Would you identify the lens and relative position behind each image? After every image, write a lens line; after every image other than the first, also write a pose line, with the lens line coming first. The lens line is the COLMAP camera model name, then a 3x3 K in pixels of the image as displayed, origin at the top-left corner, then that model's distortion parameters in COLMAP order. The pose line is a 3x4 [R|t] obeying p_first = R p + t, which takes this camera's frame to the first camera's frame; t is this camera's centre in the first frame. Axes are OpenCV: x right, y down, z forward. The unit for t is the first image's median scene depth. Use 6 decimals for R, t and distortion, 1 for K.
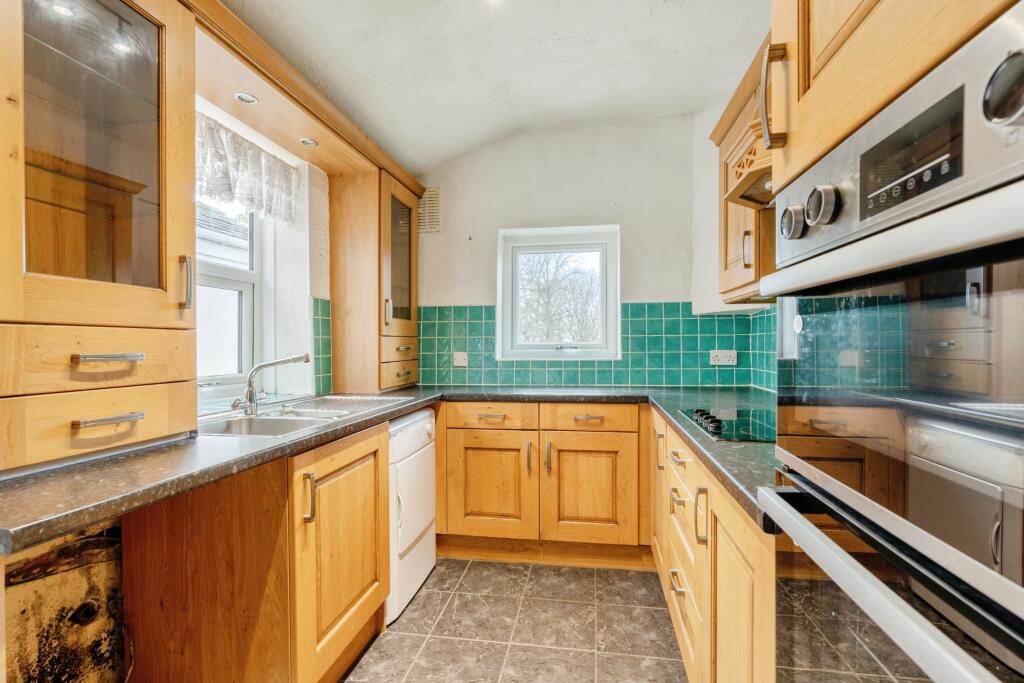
lens RADIAL K [[461.9, 0, 512.4], [0, 461.9, 342.3], [0, 0, 1]] dist [-0.003359, 0.000374]
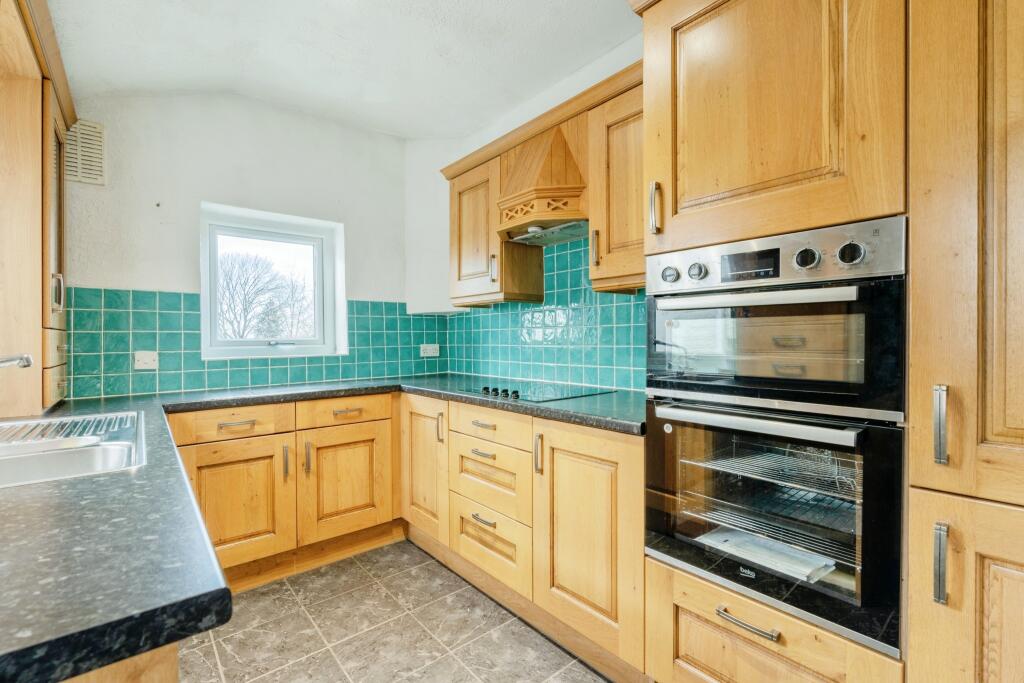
lens RADIAL K [[461.9, 0, 512.8], [0, 461.9, 337.8], [0, 0, 1]] dist [-0.003359, 0.000374]
pose [[0.649540, -0.000729, 0.760327, -0.366592], [0.004906, 0.999983, -0.003232, 0.005782], [-0.760311, 0.005830, 0.649533, 0.053821]]
